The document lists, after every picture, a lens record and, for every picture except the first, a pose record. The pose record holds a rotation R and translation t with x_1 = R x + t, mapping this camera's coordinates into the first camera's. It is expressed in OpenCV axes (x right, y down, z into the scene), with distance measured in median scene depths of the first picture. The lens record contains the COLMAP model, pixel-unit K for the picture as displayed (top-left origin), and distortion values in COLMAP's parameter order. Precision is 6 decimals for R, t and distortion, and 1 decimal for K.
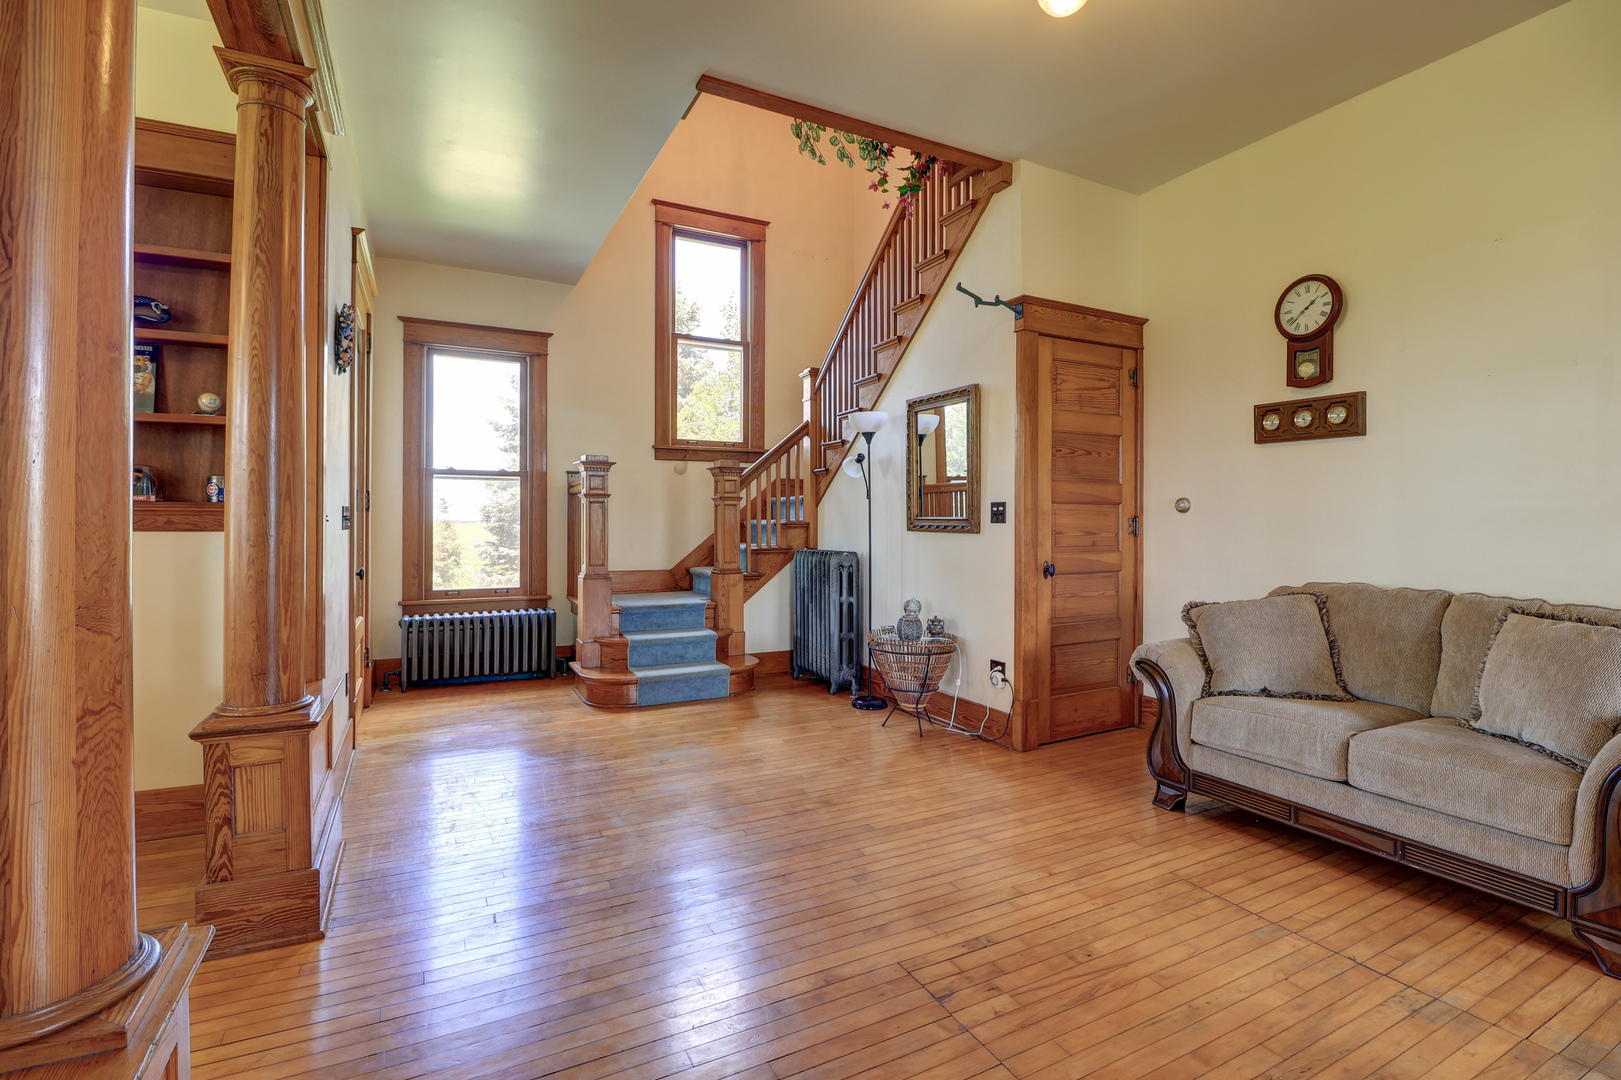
lens RADIAL K [[746.4, 0, 814.7], [0, 746.4, 519.3], [0, 0, 1]] dist [0.001965, -0.013626]
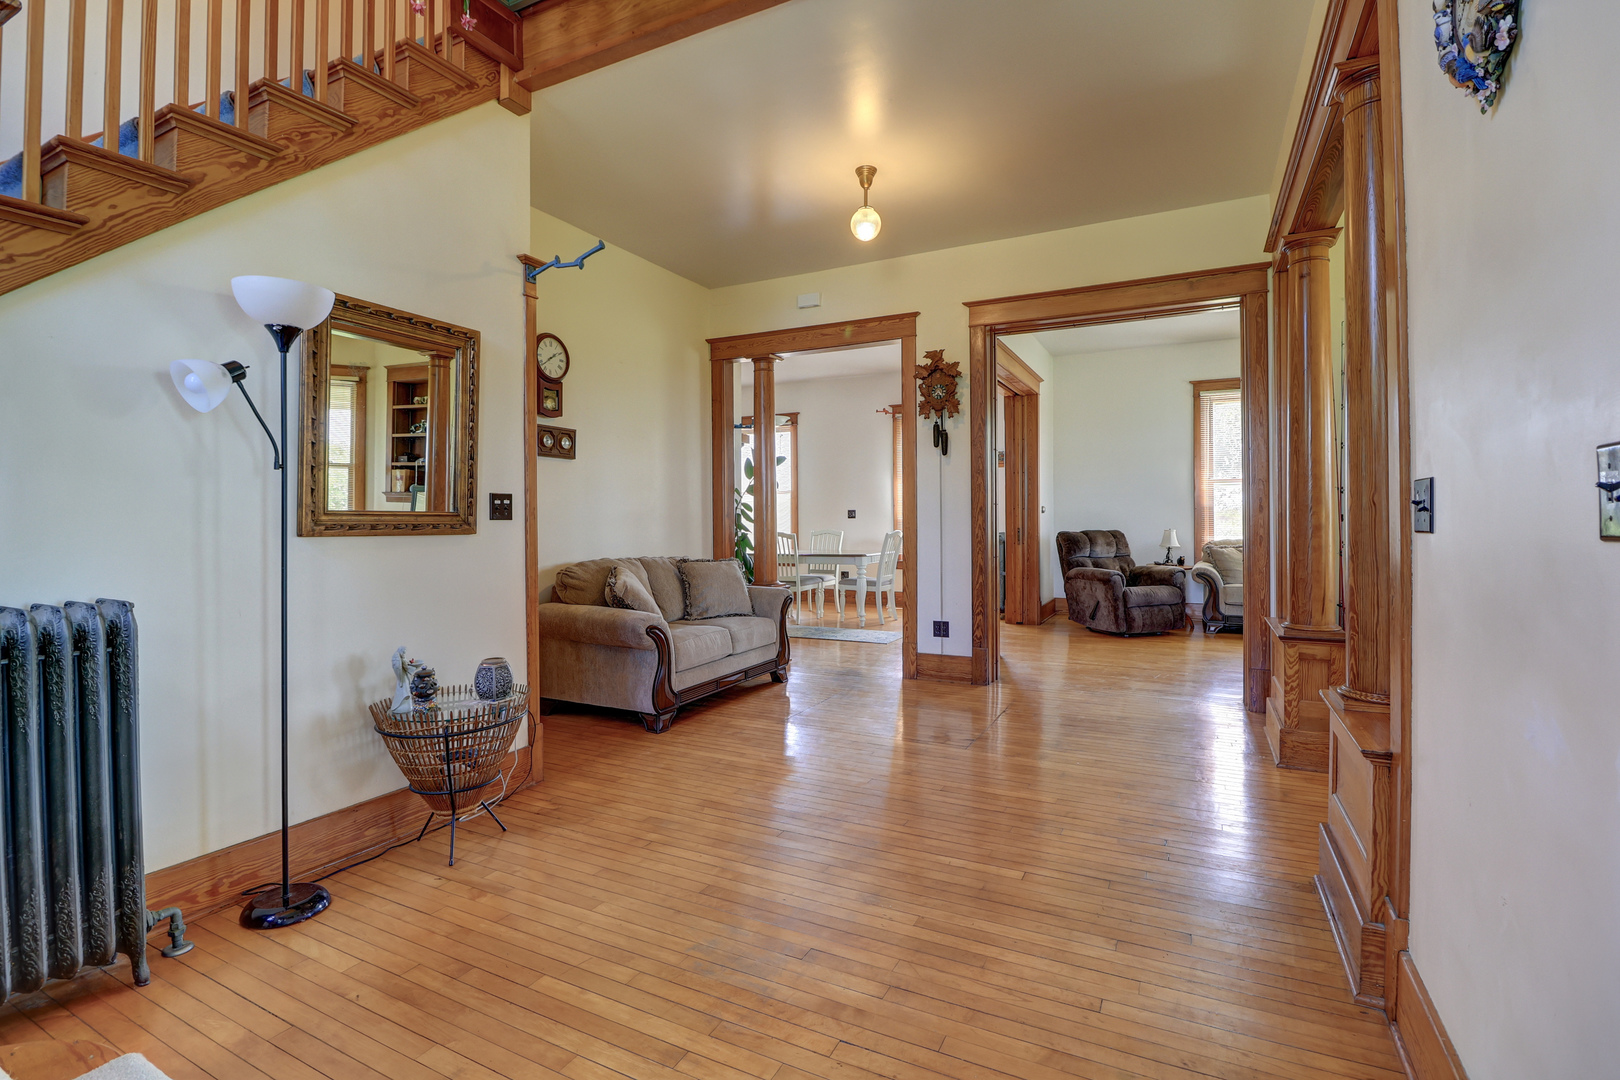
lens RADIAL K [[745.9, 0, 814.2], [0, 745.9, 519.3], [0, 0, 1]] dist [0.001965, -0.013626]
pose [[-0.579163, 0.002023, 0.815209, -0.584006], [0.000754, 0.999998, -0.001946, 0.006177], [-0.815211, -0.000513, -0.579164, 1.166411]]
